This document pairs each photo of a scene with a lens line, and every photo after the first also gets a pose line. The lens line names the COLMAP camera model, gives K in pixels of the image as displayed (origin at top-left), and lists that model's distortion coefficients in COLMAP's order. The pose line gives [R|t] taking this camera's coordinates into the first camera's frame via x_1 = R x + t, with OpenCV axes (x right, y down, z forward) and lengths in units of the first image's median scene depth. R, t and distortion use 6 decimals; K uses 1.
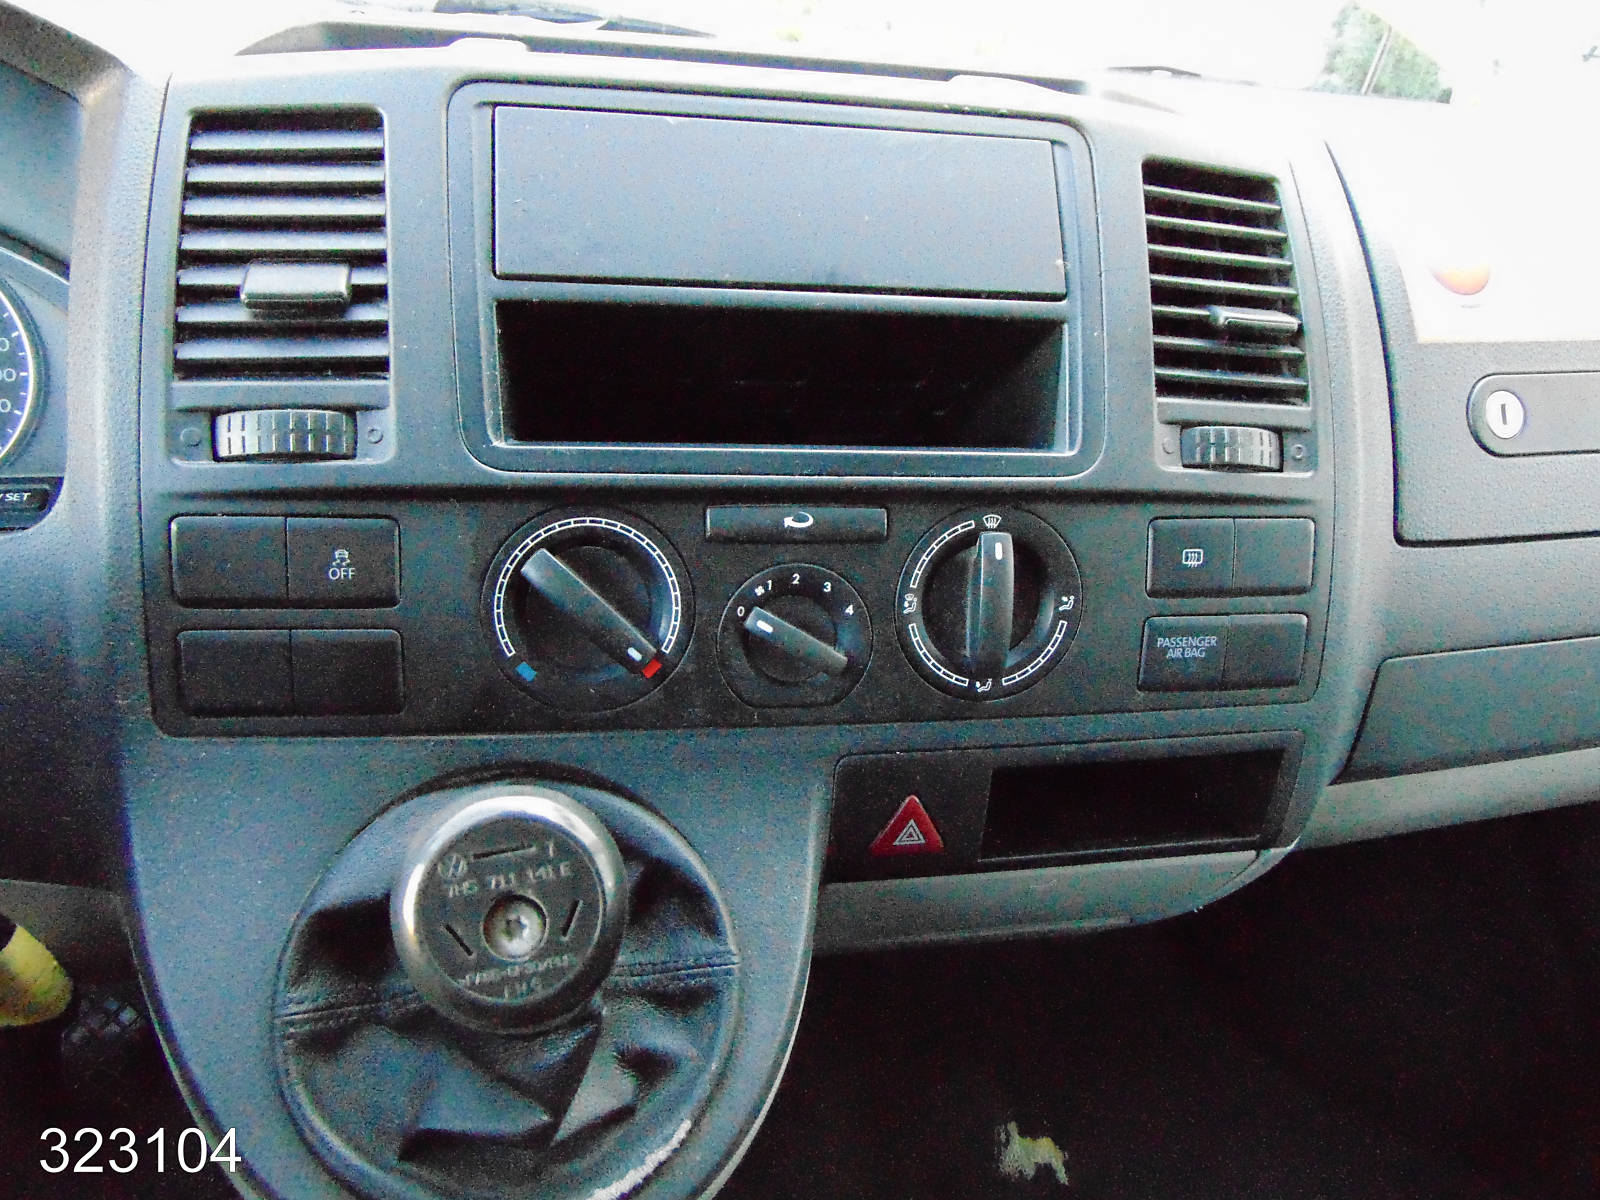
lens RADIAL K [[1173.7, 0, 803.9], [0, 1173.7, 599.6], [0, 0, 1]] dist [-0.000652, 0.011715]
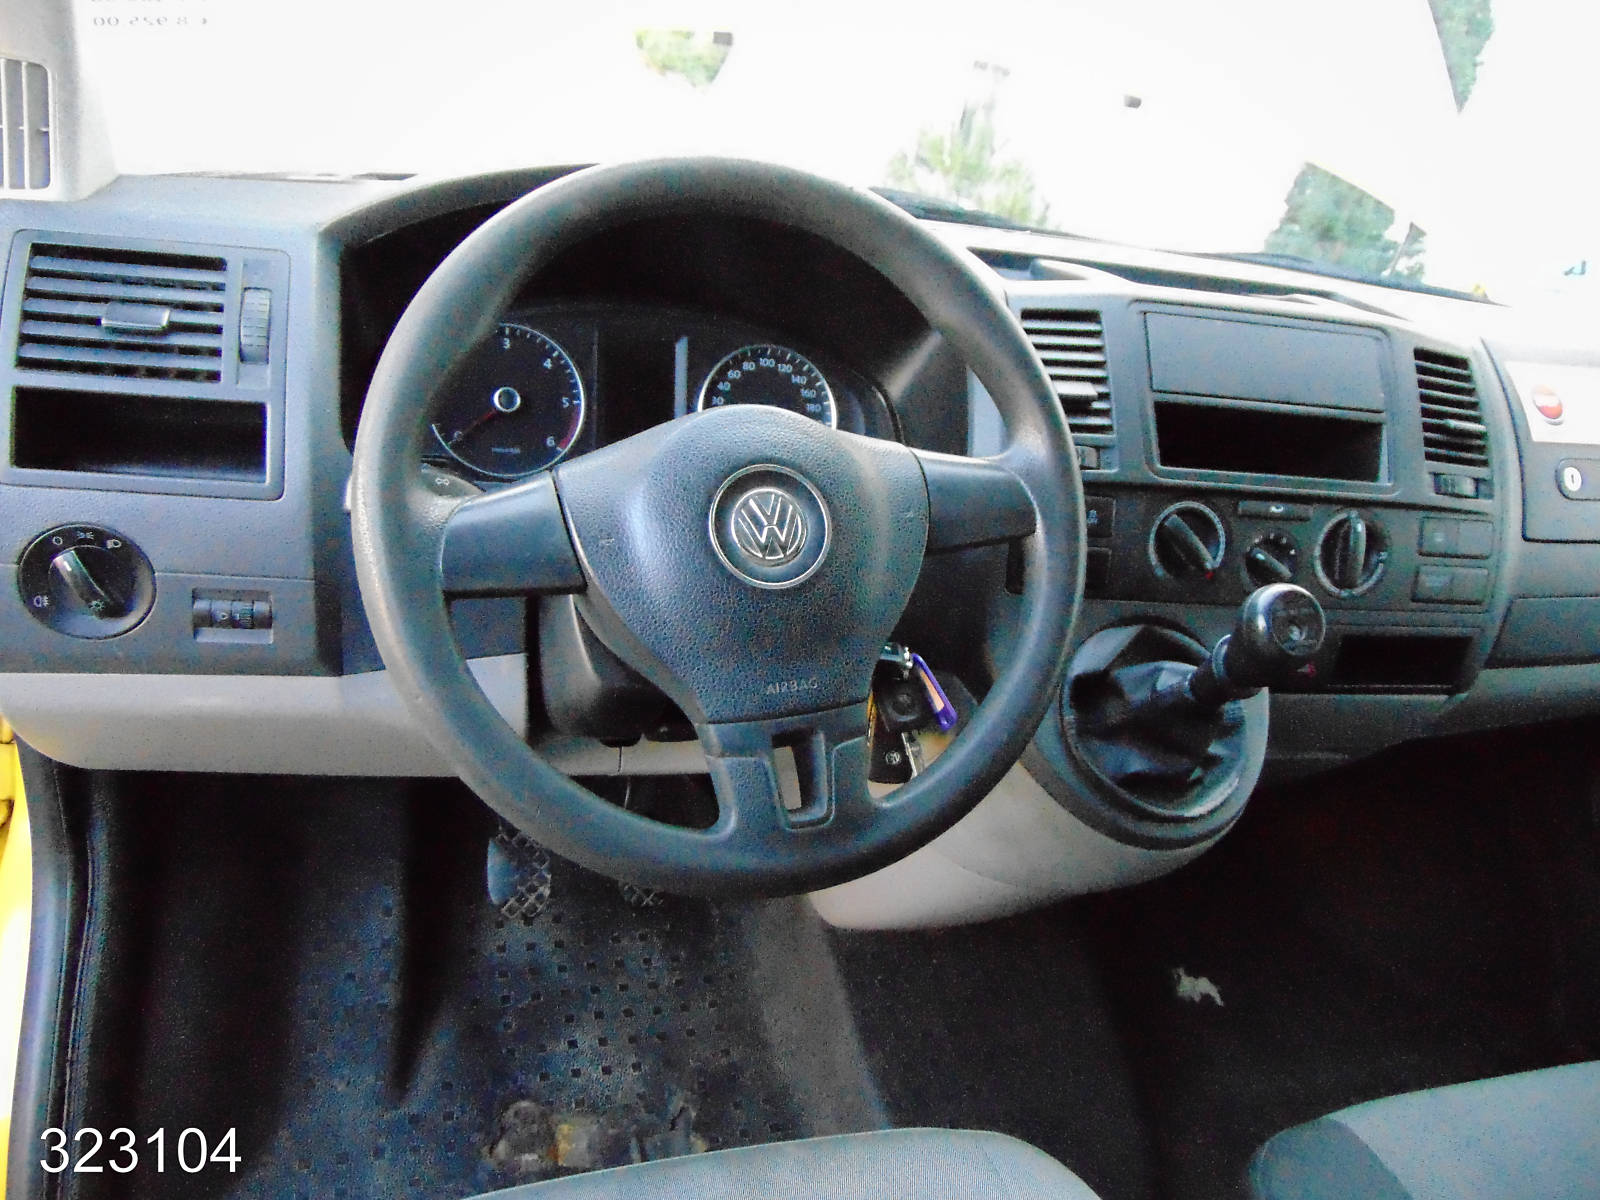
lens RADIAL K [[1173.7, 0, 795.3], [0, 1173.7, 600.4], [0, 0, 1]] dist [-0.000652, 0.011715]
pose [[0.997119, 0.039394, 0.064818, -0.944848], [-0.035173, 0.997264, -0.065025, 0.251994], [-0.067202, 0.062557, 0.995776, -0.998913]]
